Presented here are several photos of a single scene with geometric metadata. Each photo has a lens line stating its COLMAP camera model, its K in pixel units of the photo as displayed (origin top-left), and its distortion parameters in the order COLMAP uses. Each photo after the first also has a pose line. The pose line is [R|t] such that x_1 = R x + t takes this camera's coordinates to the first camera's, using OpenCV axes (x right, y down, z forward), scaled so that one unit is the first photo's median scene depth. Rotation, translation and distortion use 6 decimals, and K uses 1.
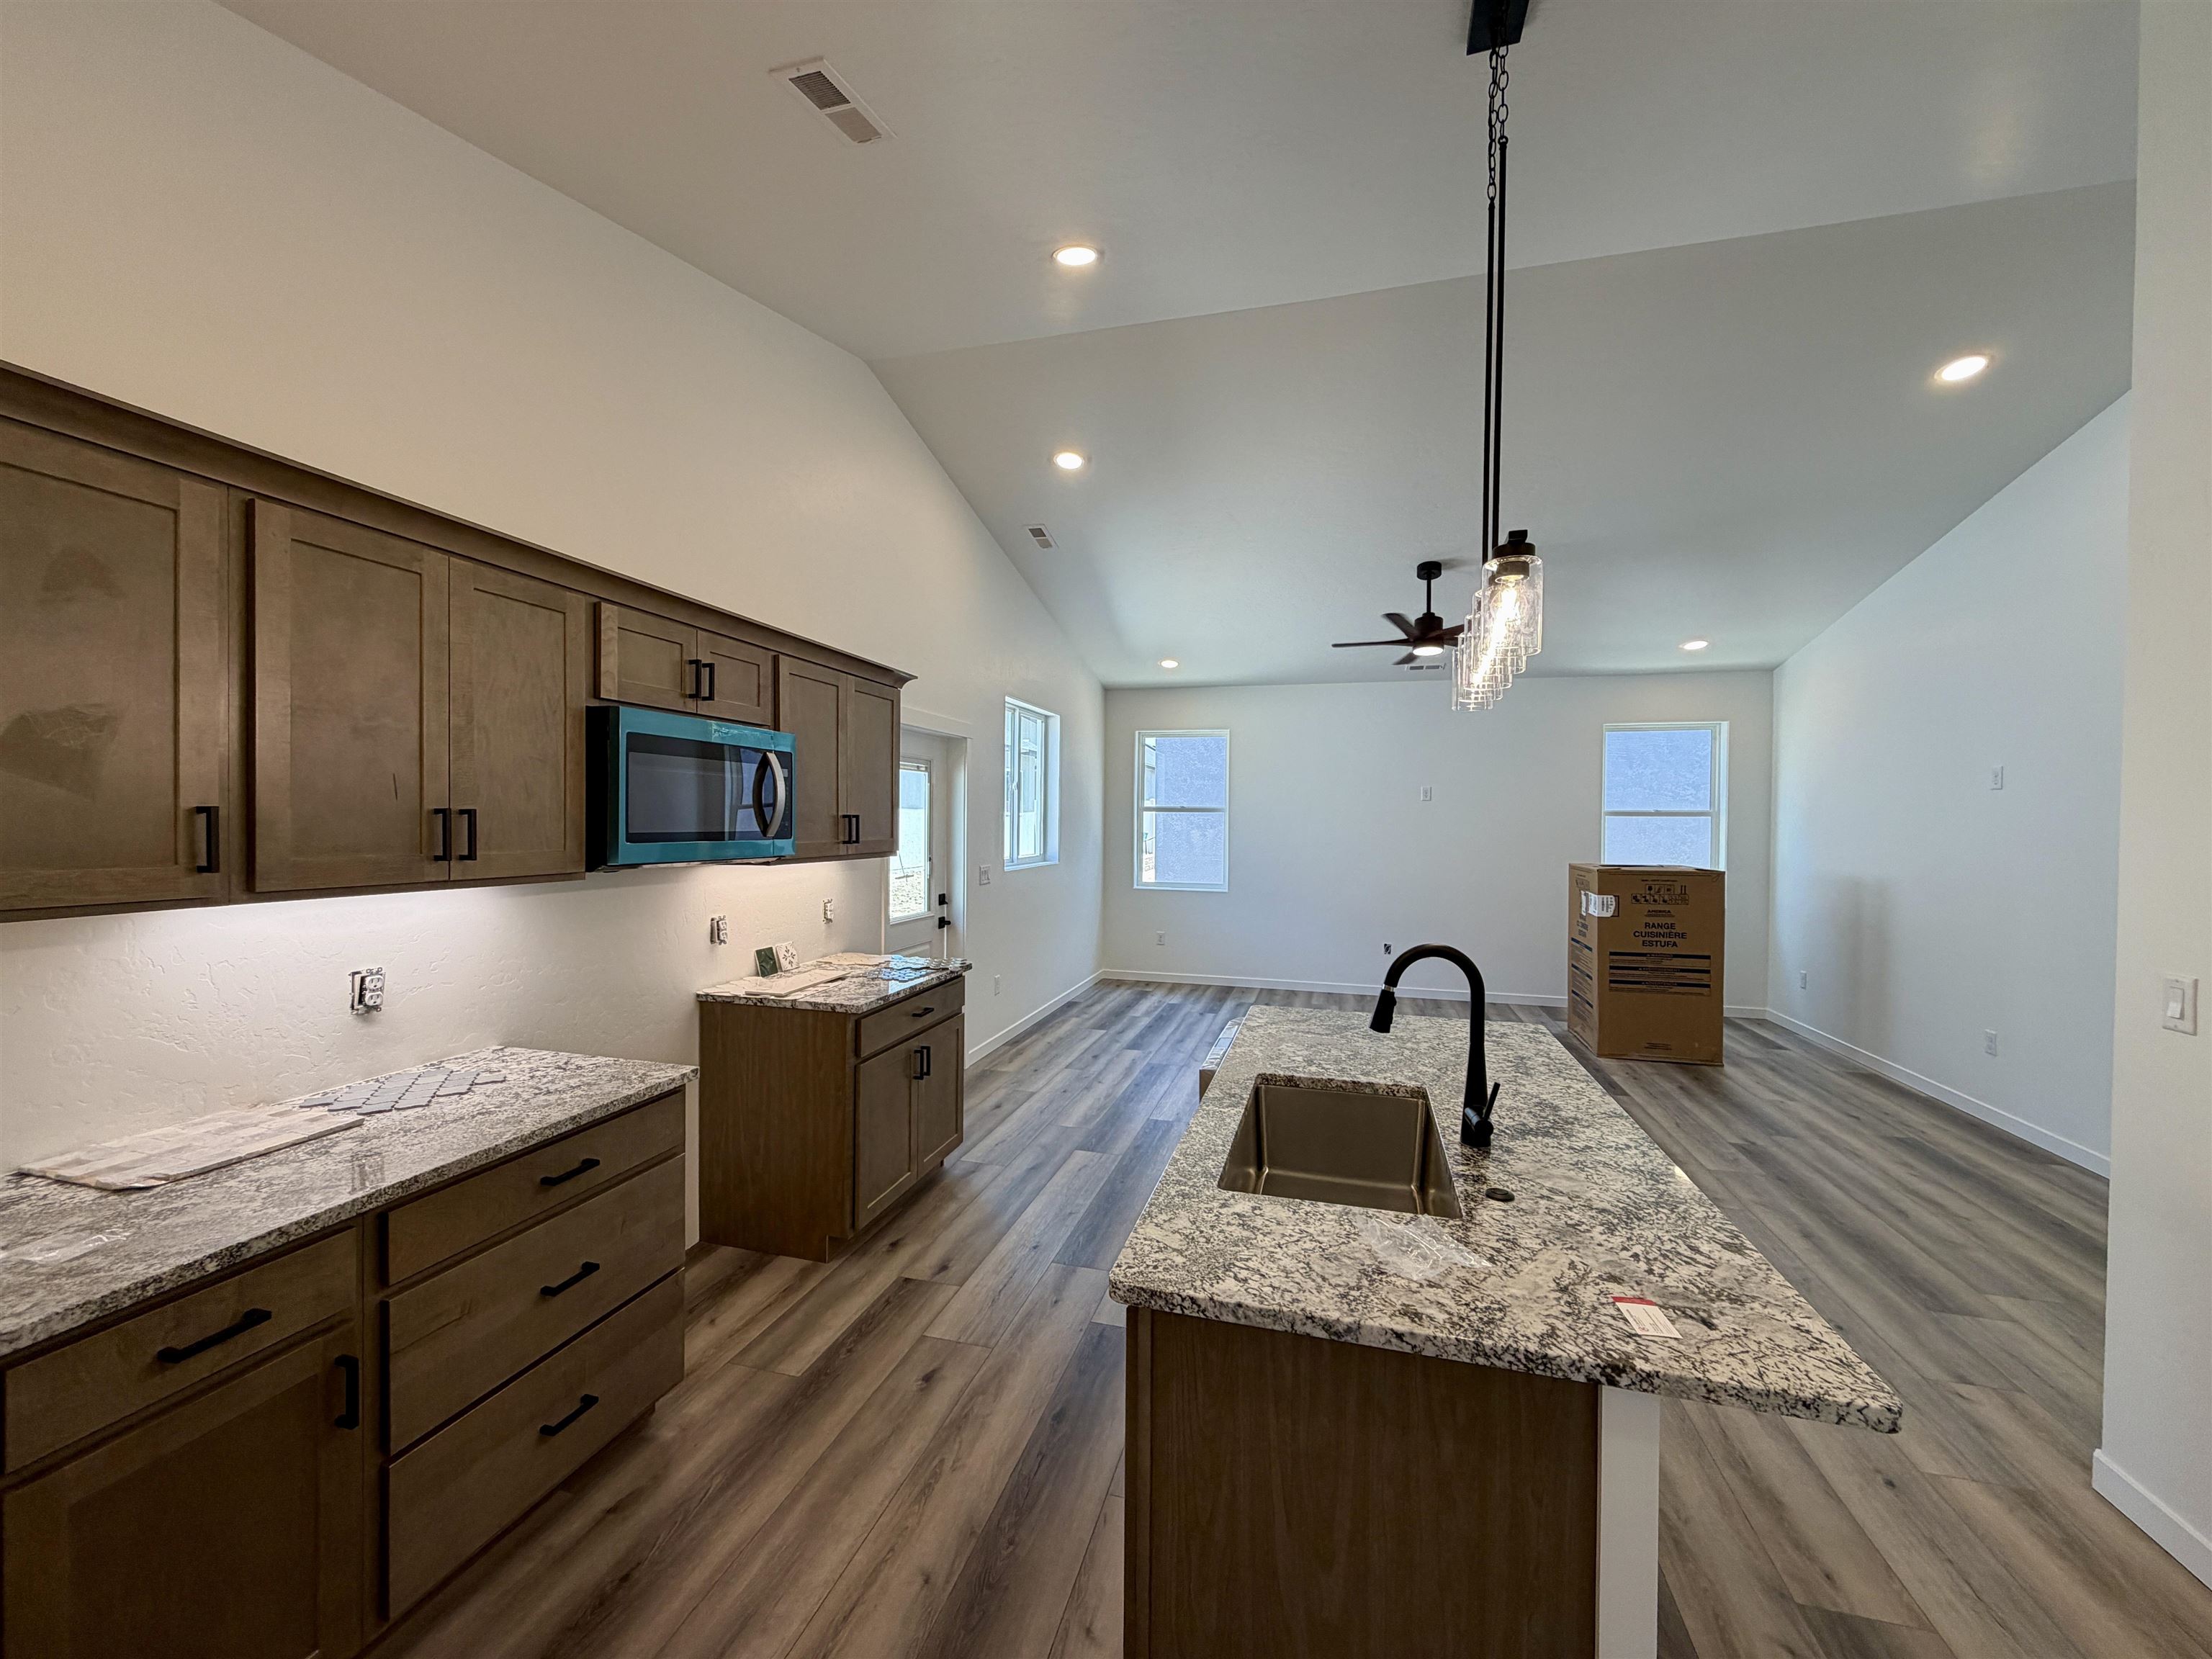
lens RADIAL K [[885.5, 0, 1101.3], [0, 885.5, 832.5], [0, 0, 1]] dist [0.000360, 0.000115]
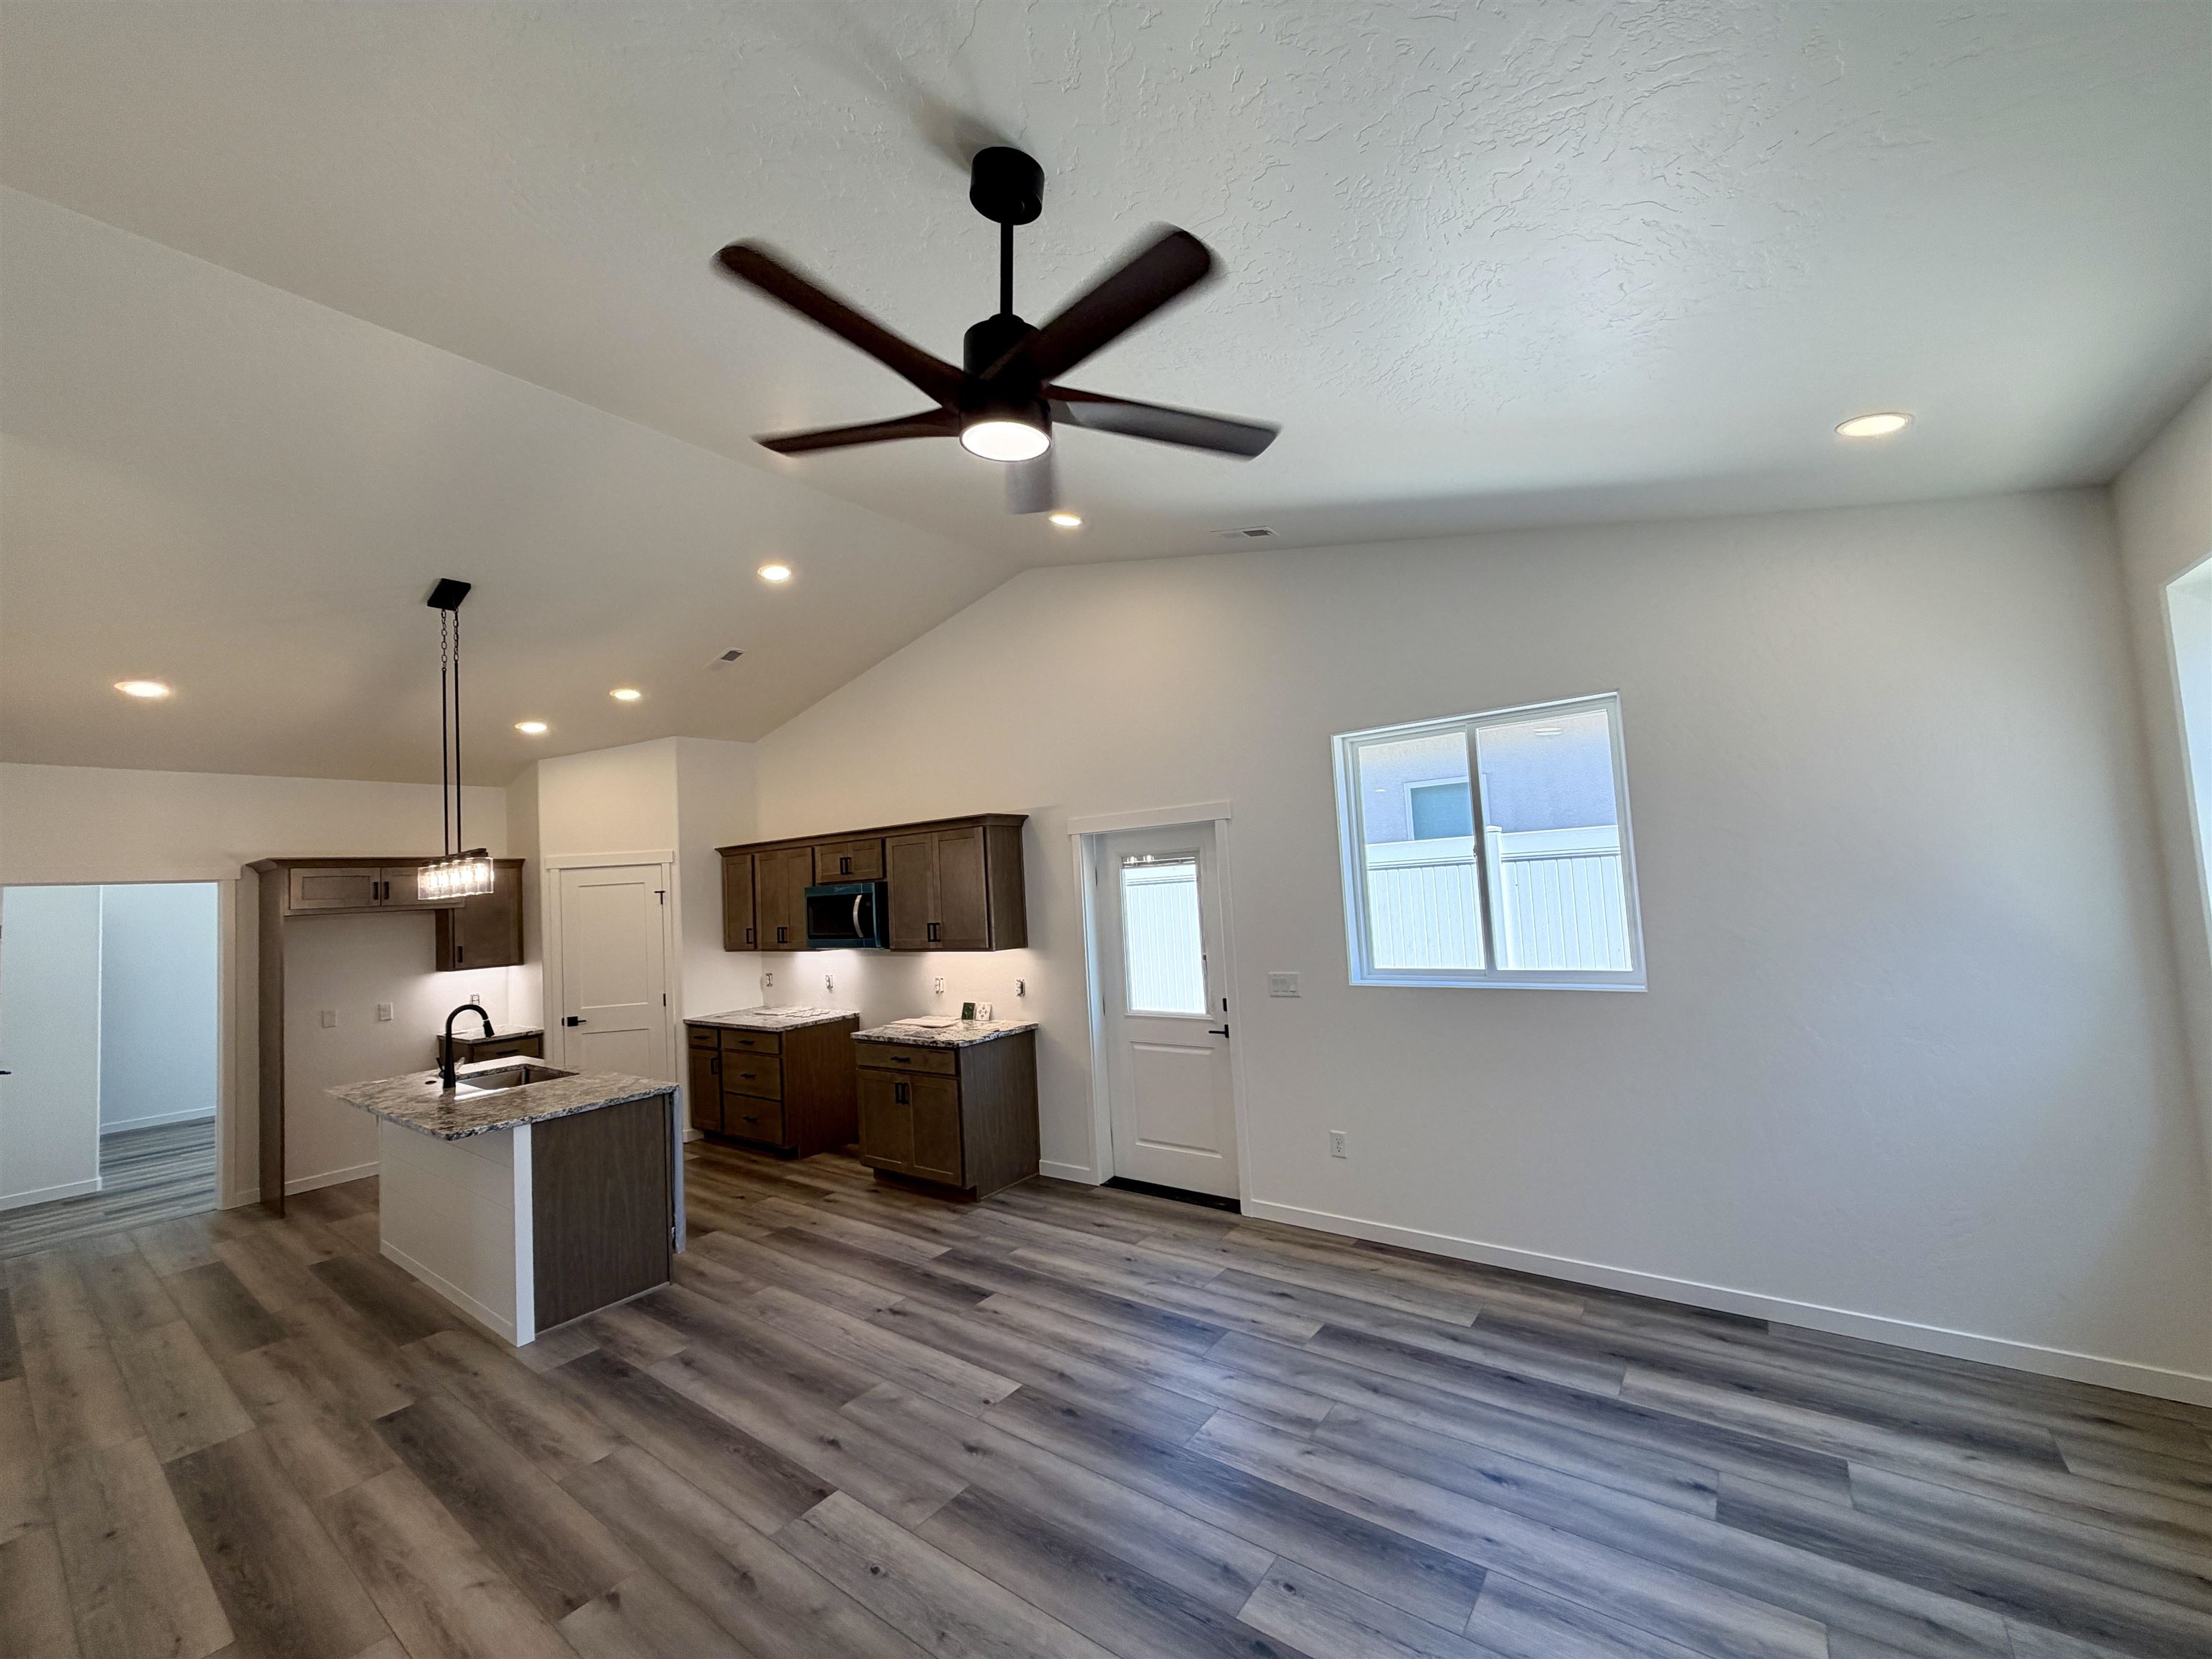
lens RADIAL K [[885.5, 0, 1101.3], [0, 885.5, 832.5], [0, 0, 1]] dist [0.000360, 0.000115]
pose [[-0.375269, -0.047267, -0.925710, 1.132671], [0.038615, 0.997035, -0.066563, -0.068128], [0.926111, -0.060725, -0.372331, 2.000782]]
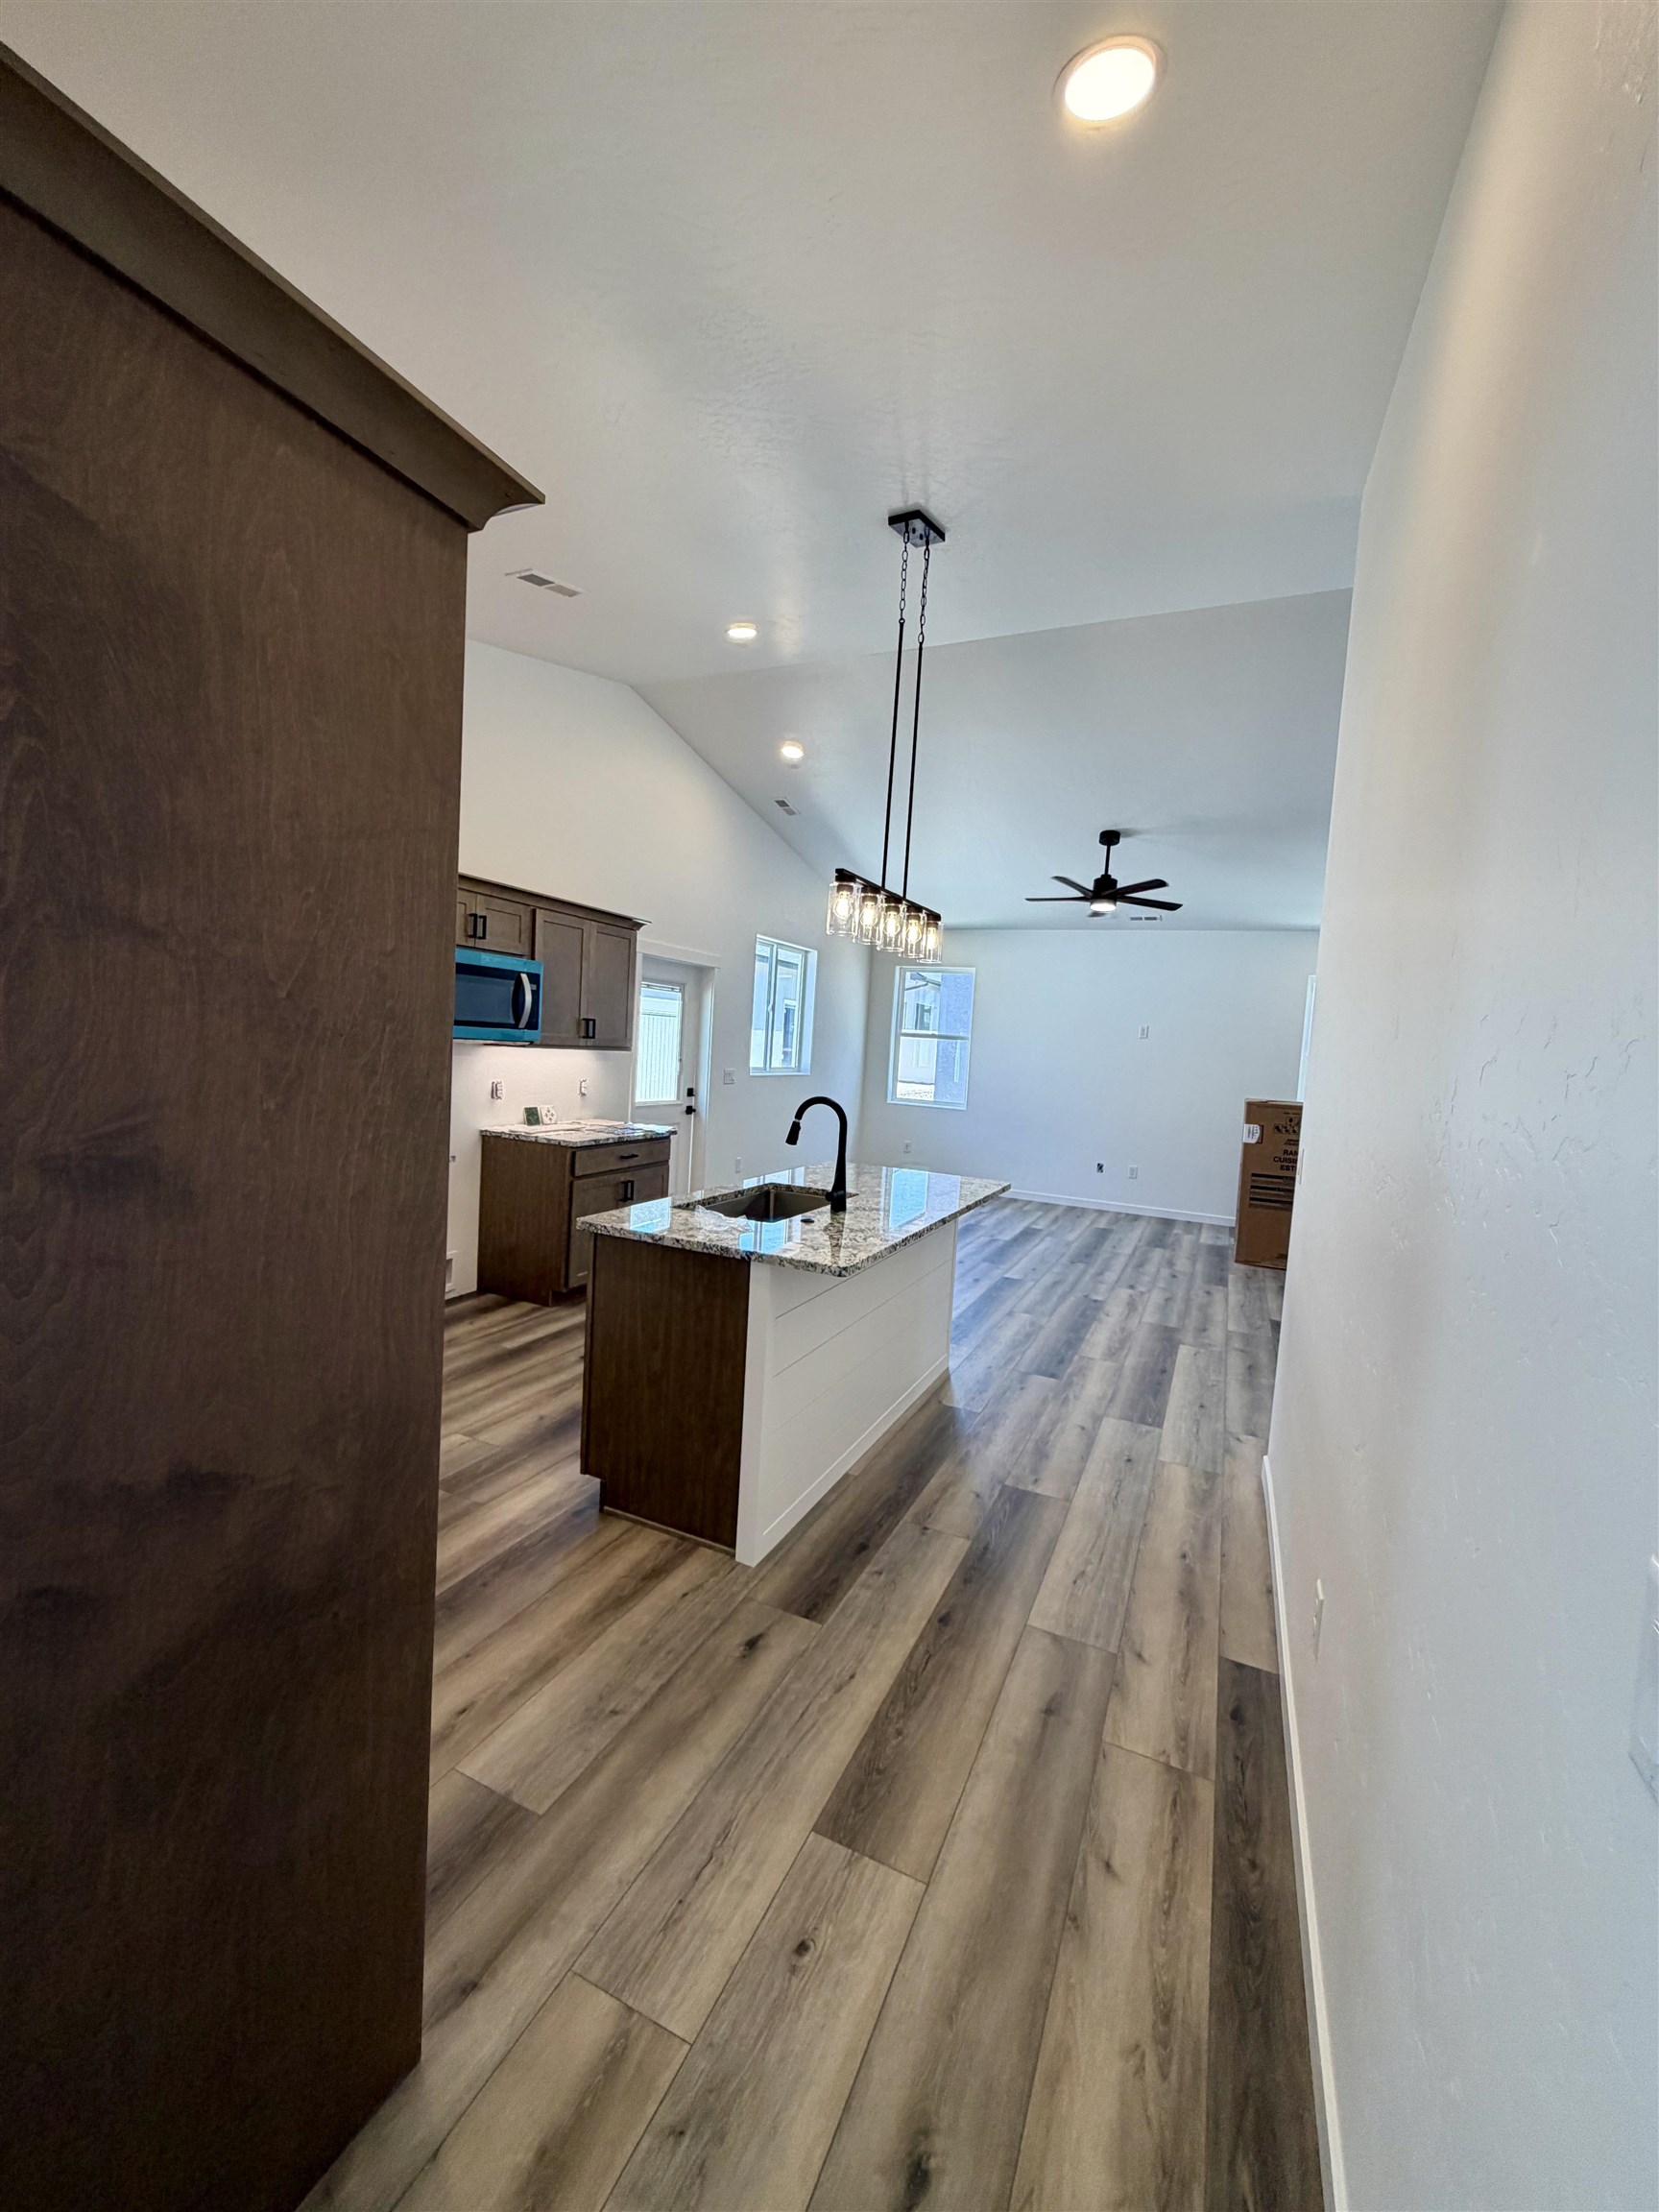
lens RADIAL K [[885.5, 0, 829.5], [0, 885.5, 1106.0], [0, 0, 1]] dist [0.000360, 0.000115]
pose [[0.986300, 0.060159, -0.153598, 0.362418], [-0.052695, 0.997245, 0.052217, 0.028185], [0.156316, -0.043408, 0.986753, -0.404583]]
